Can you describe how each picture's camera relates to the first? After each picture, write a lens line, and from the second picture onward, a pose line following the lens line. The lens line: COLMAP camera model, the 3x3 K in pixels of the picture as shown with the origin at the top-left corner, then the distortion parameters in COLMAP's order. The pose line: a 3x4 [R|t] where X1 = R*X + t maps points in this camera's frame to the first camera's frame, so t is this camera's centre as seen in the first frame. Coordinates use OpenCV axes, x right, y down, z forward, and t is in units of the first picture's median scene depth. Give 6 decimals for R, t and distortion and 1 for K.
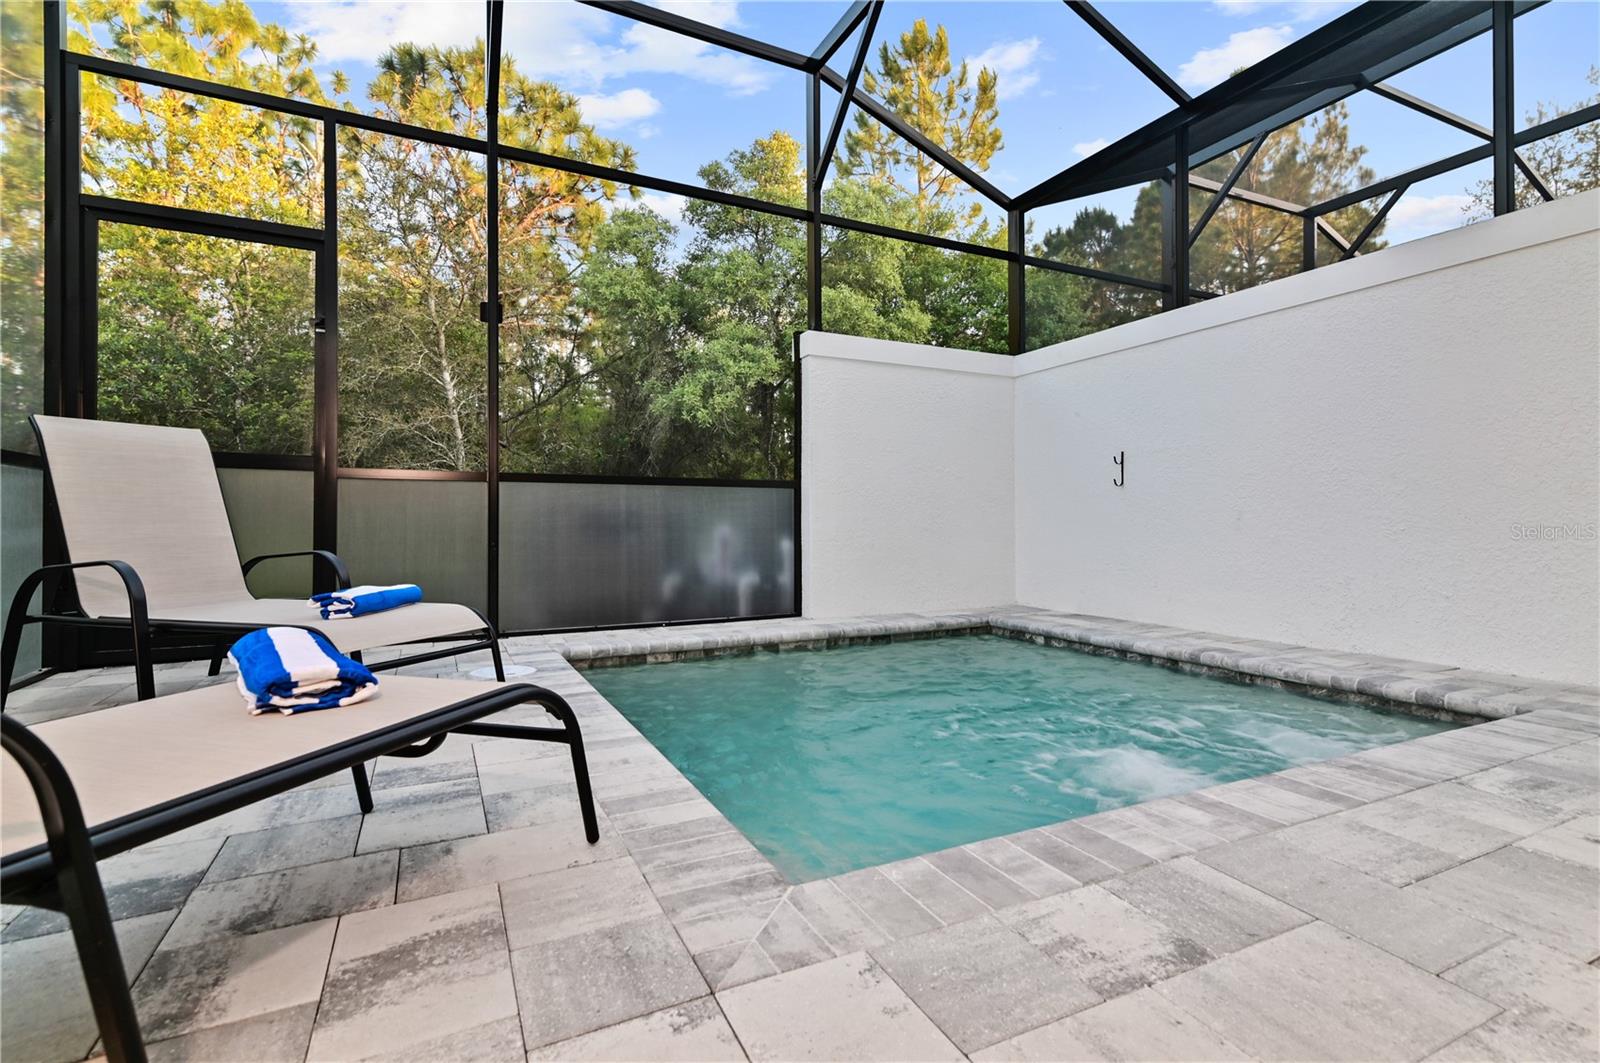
lens RADIAL K [[741.6, 0, 808.9], [0, 741.6, 521.6], [0, 0, 1]] dist [0.010540, -0.001080]
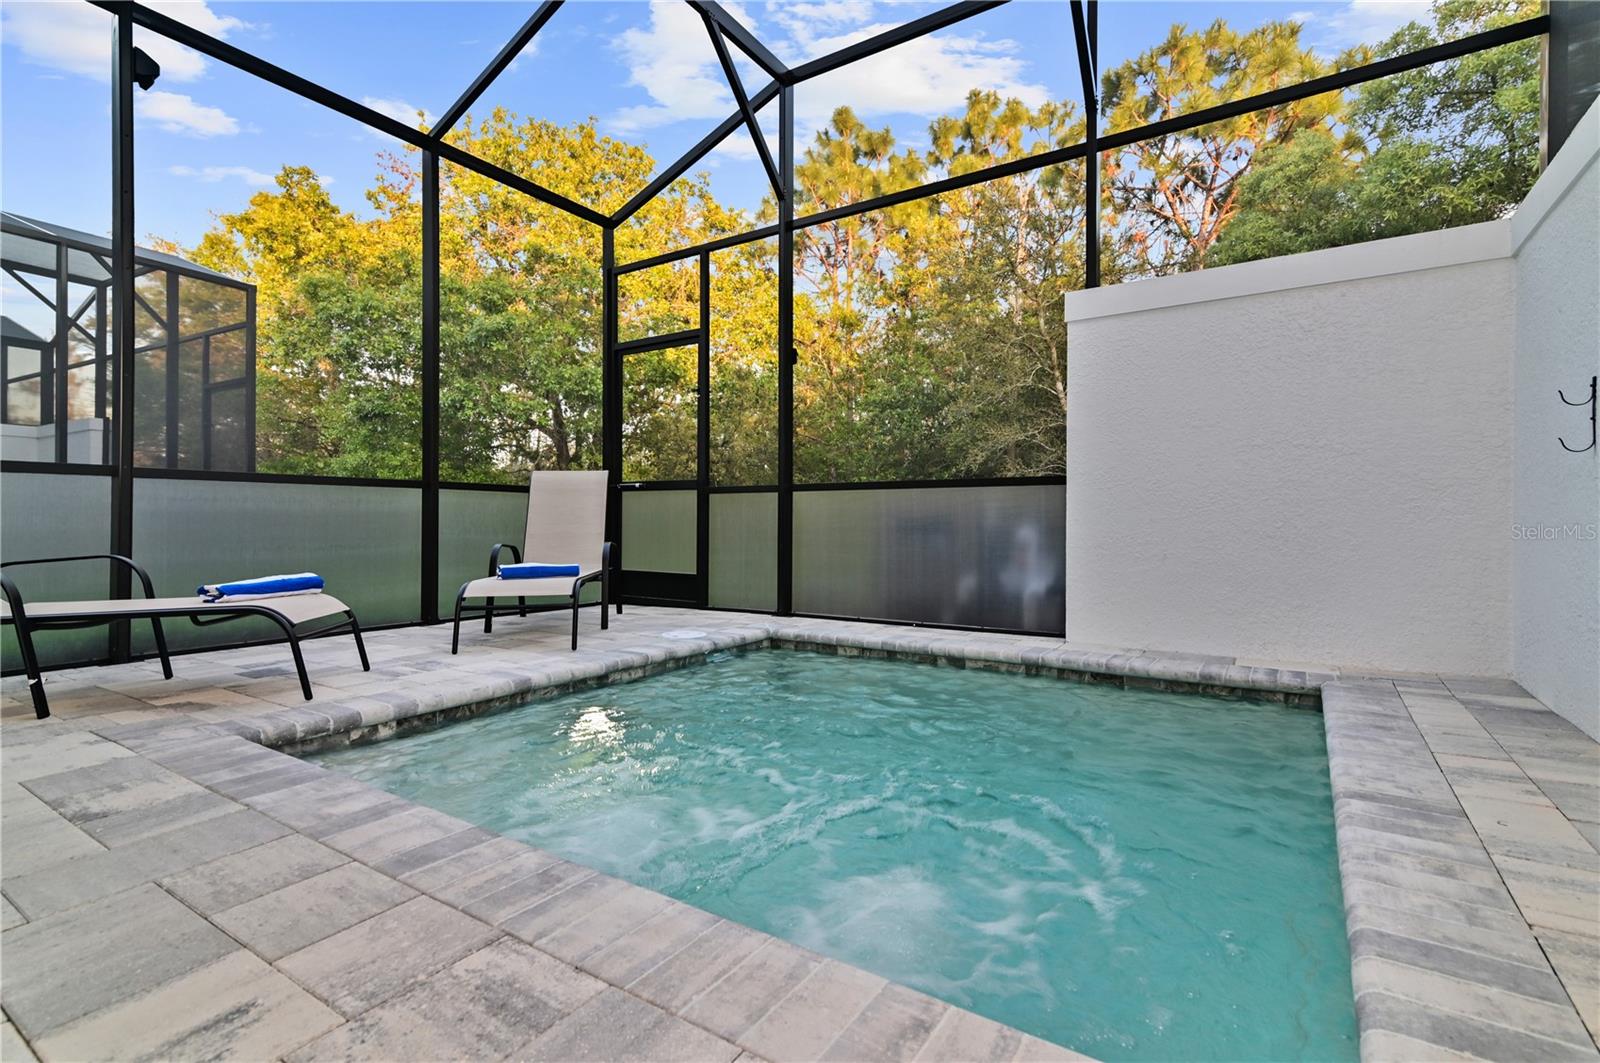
lens RADIAL K [[741.6, 0, 805.8], [0, 741.6, 521.2], [0, 0, 1]] dist [0.010540, -0.001080]
pose [[0.507966, 0.000214, -0.861377, 0.753814], [0.001185, 0.999999, 0.000948, -0.005931], [0.861376, -0.001502, 0.507966, 0.437651]]
